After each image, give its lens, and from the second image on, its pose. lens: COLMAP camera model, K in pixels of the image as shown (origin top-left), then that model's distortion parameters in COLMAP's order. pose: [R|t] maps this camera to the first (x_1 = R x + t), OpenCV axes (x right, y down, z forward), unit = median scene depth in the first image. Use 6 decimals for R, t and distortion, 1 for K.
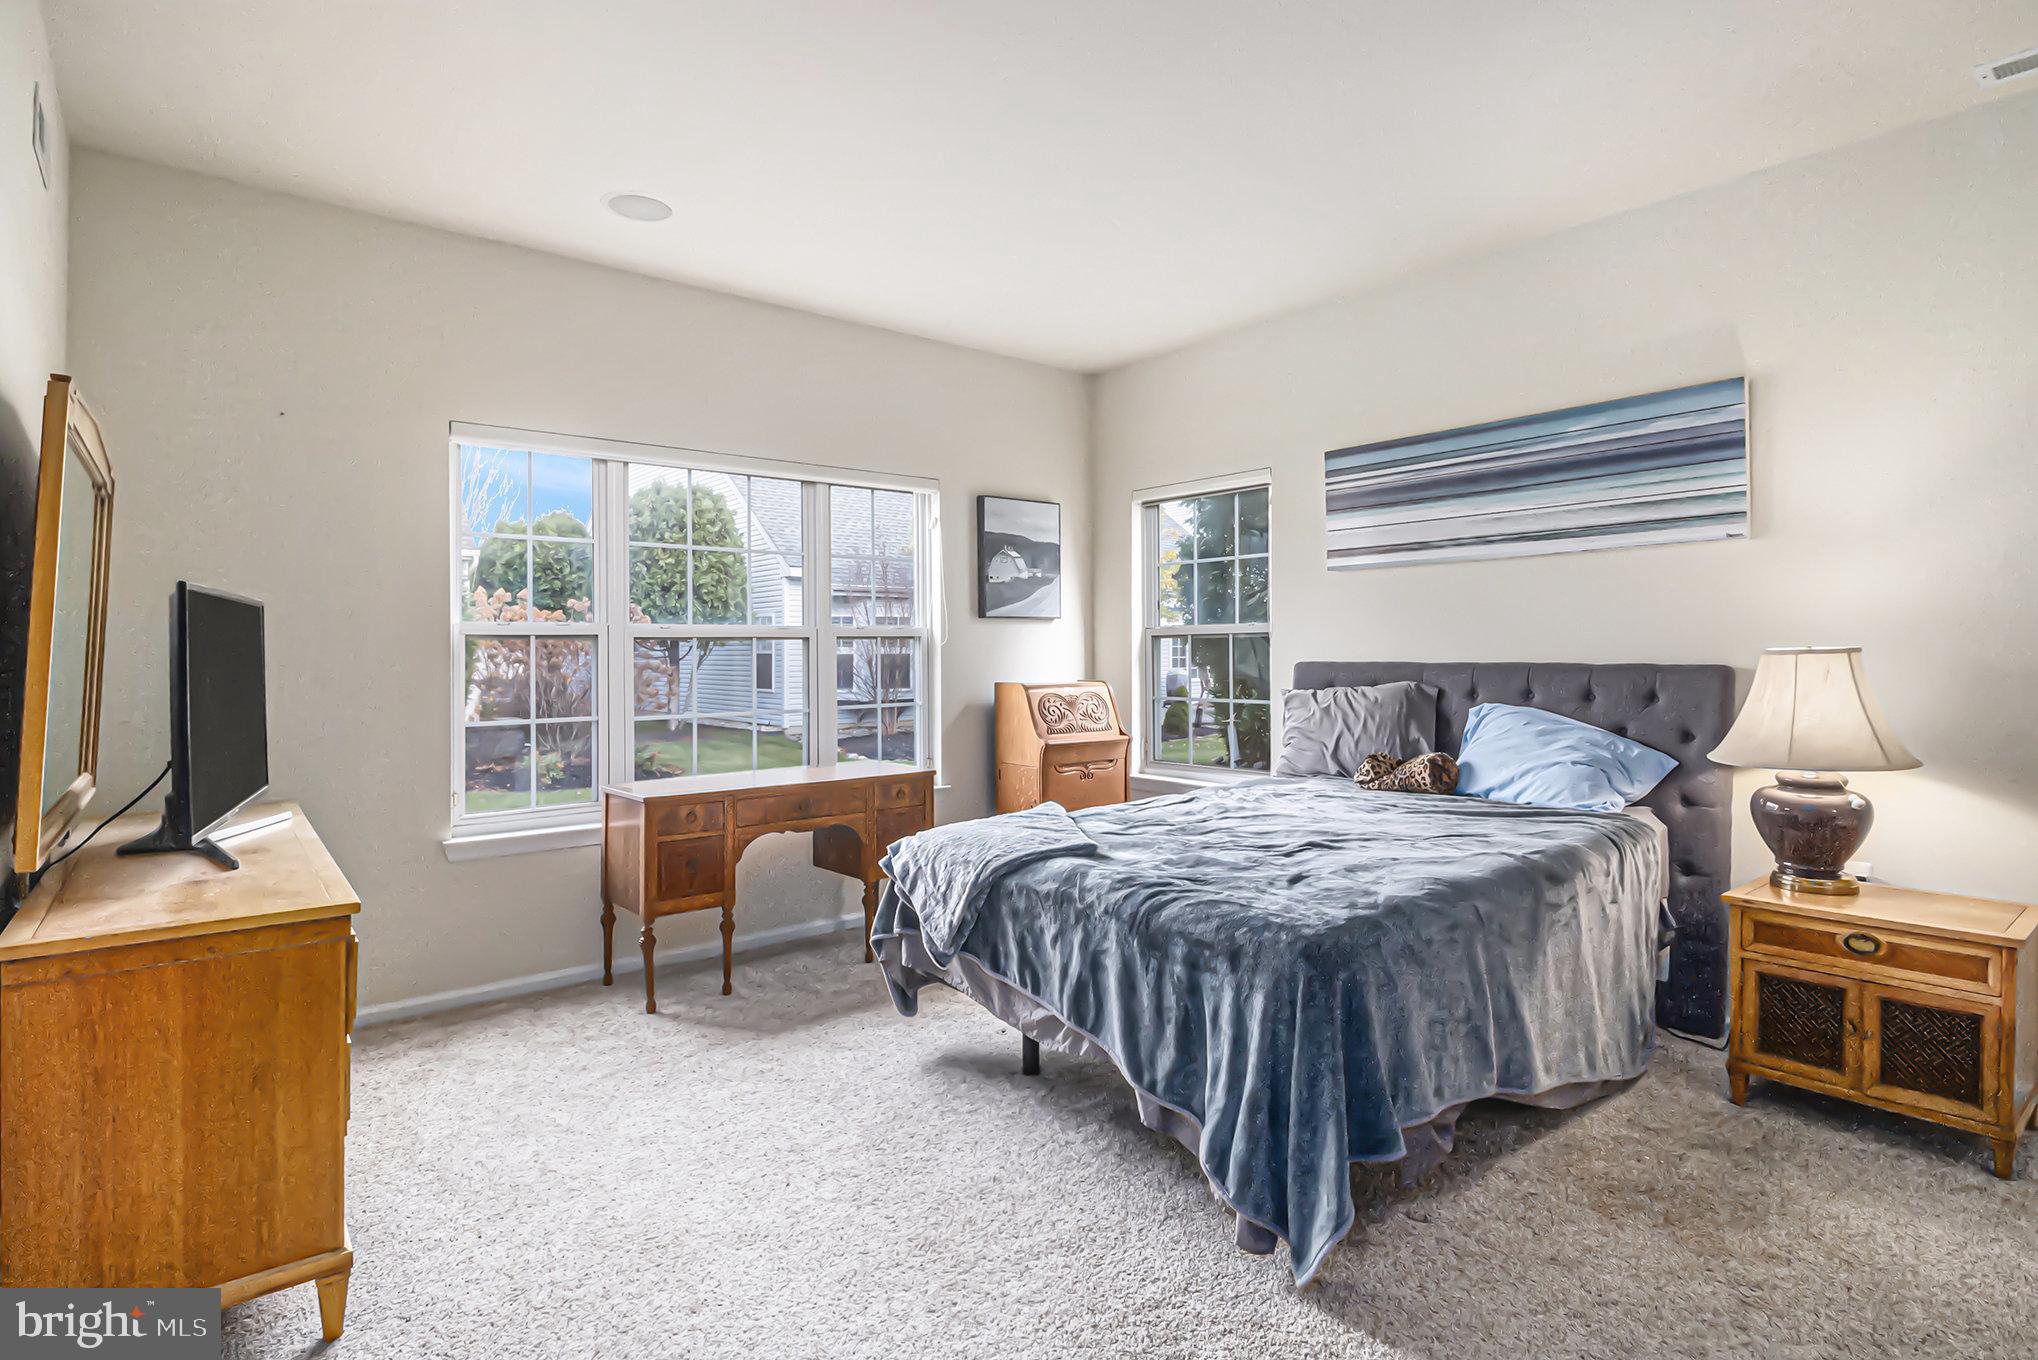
lens RADIAL K [[975.8, 0, 1012.3], [0, 975.8, 652.3], [0, 0, 1]] dist [-0.042013, -0.000595]
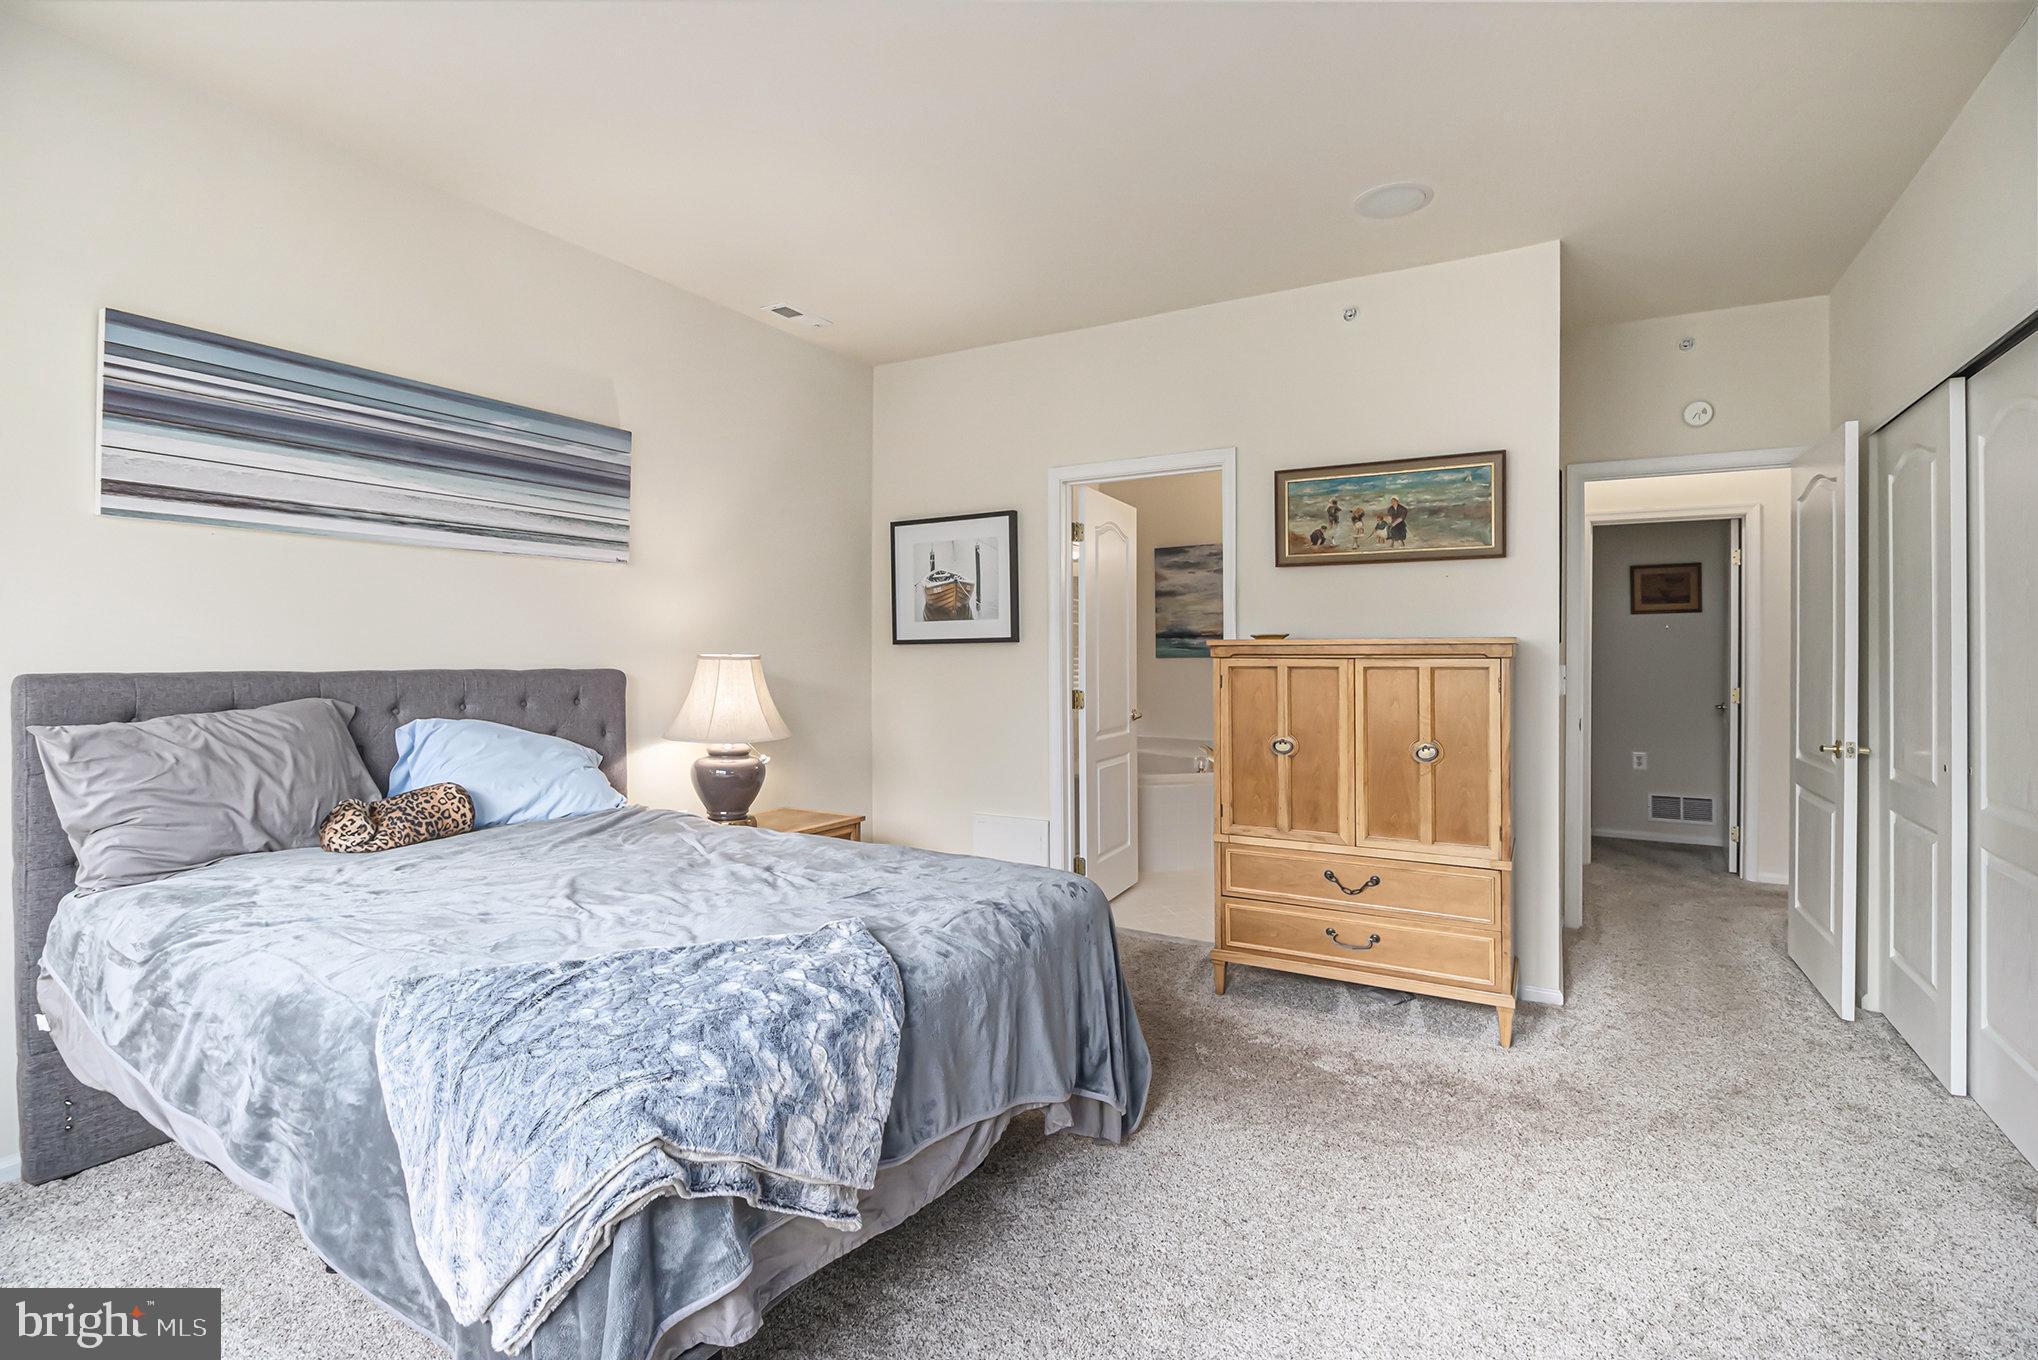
lens RADIAL K [[955.9, 0, 1018.6], [0, 955.9, 646.6], [0, 0, 1]] dist [-0.020225, -0.000330]
pose [[-0.371185, 0.002314, 0.928556, -0.524584], [-0.010784, 0.999919, -0.006803, -0.010837], [-0.928496, -0.012539, -0.371130, 0.941562]]
